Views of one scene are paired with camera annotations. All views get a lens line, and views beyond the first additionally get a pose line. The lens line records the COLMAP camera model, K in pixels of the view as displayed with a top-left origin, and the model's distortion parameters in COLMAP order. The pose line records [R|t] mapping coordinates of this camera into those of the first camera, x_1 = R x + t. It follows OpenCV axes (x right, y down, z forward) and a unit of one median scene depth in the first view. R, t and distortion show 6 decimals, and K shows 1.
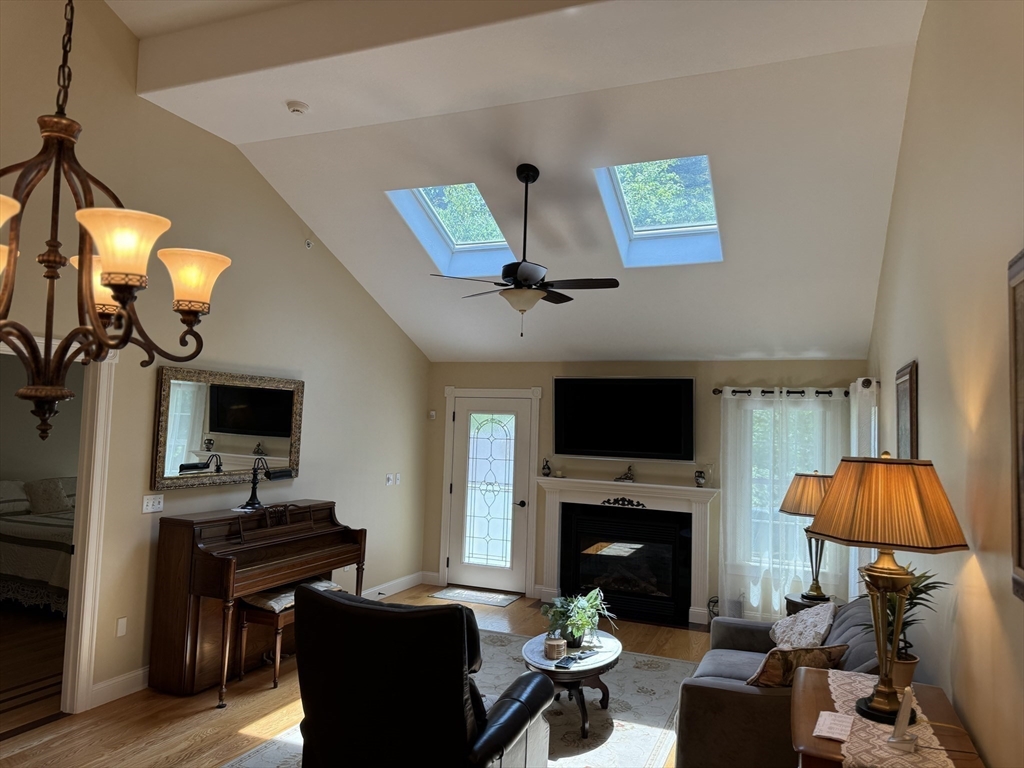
lens RADIAL K [[721.3, 0, 508.6], [0, 721.3, 386.8], [0, 0, 1]] dist [0.045709, -0.041422]
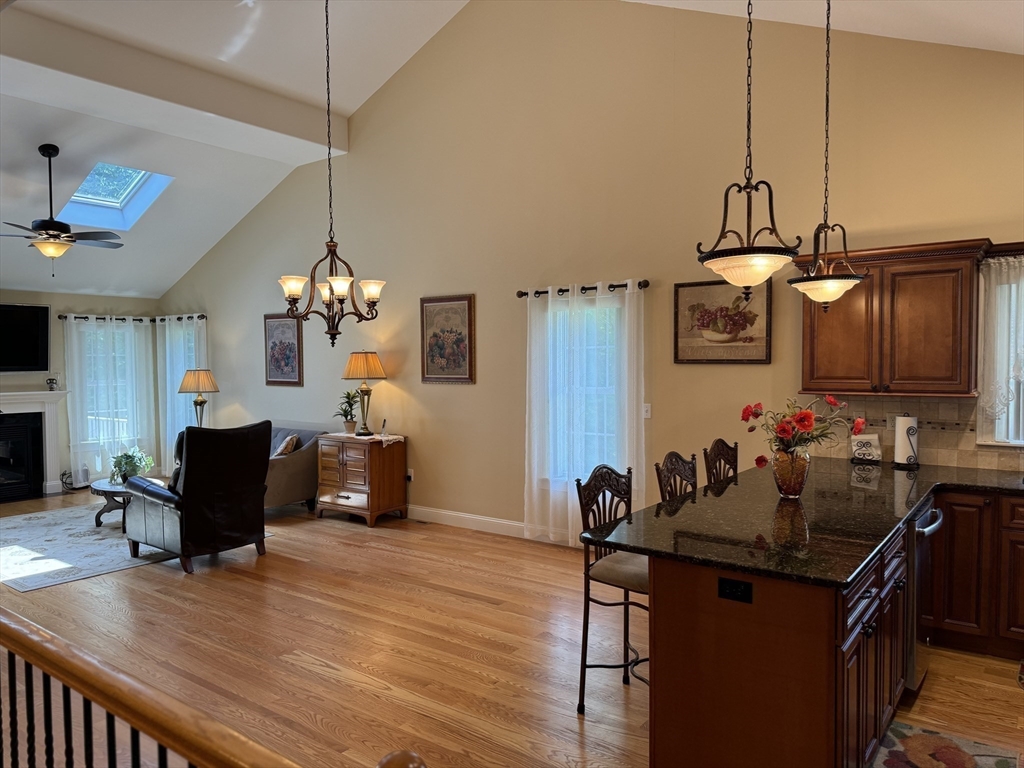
lens RADIAL K [[721.3, 0, 508.6], [0, 721.3, 386.8], [0, 0, 1]] dist [0.045709, -0.041422]
pose [[0.249798, -0.071010, 0.965691, -0.892259], [-0.040395, 0.995675, 0.083664, -0.012072], [-0.967455, -0.059908, 0.245850, -0.124146]]
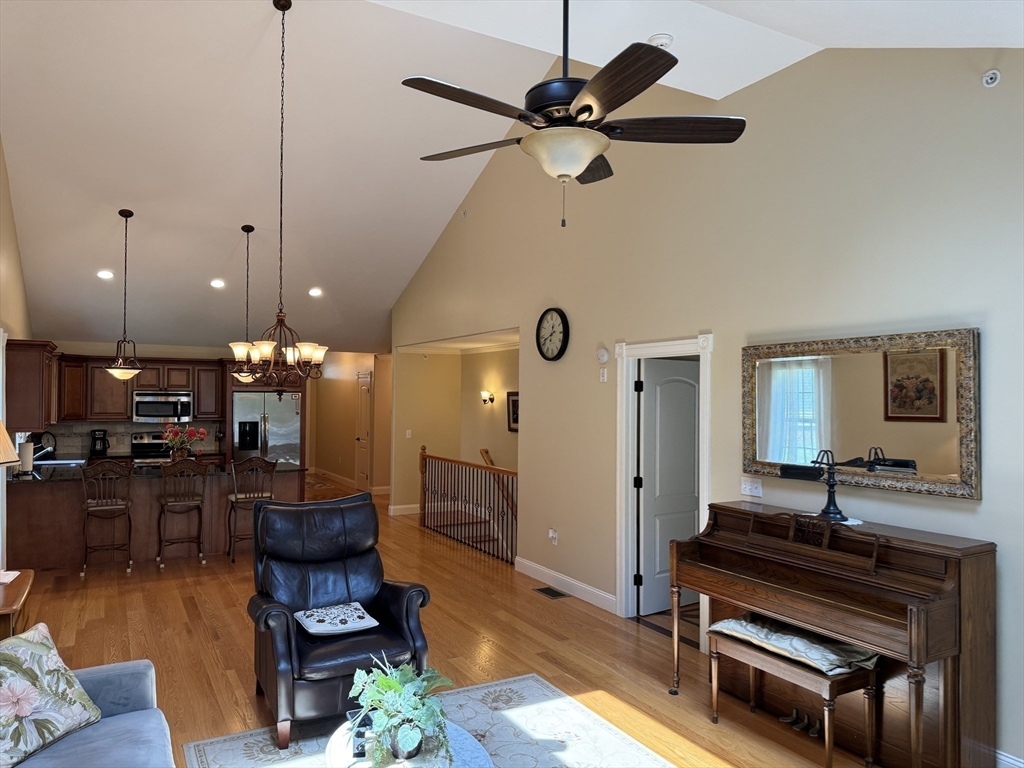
lens RADIAL K [[721.3, 0, 508.6], [0, 721.3, 386.8], [0, 0, 1]] dist [0.045709, -0.041422]
pose [[-0.616751, -0.050908, -0.785510, 0.385709], [0.014373, 0.997012, -0.075900, 0.075612], [0.787027, -0.058102, -0.614177, 1.068387]]
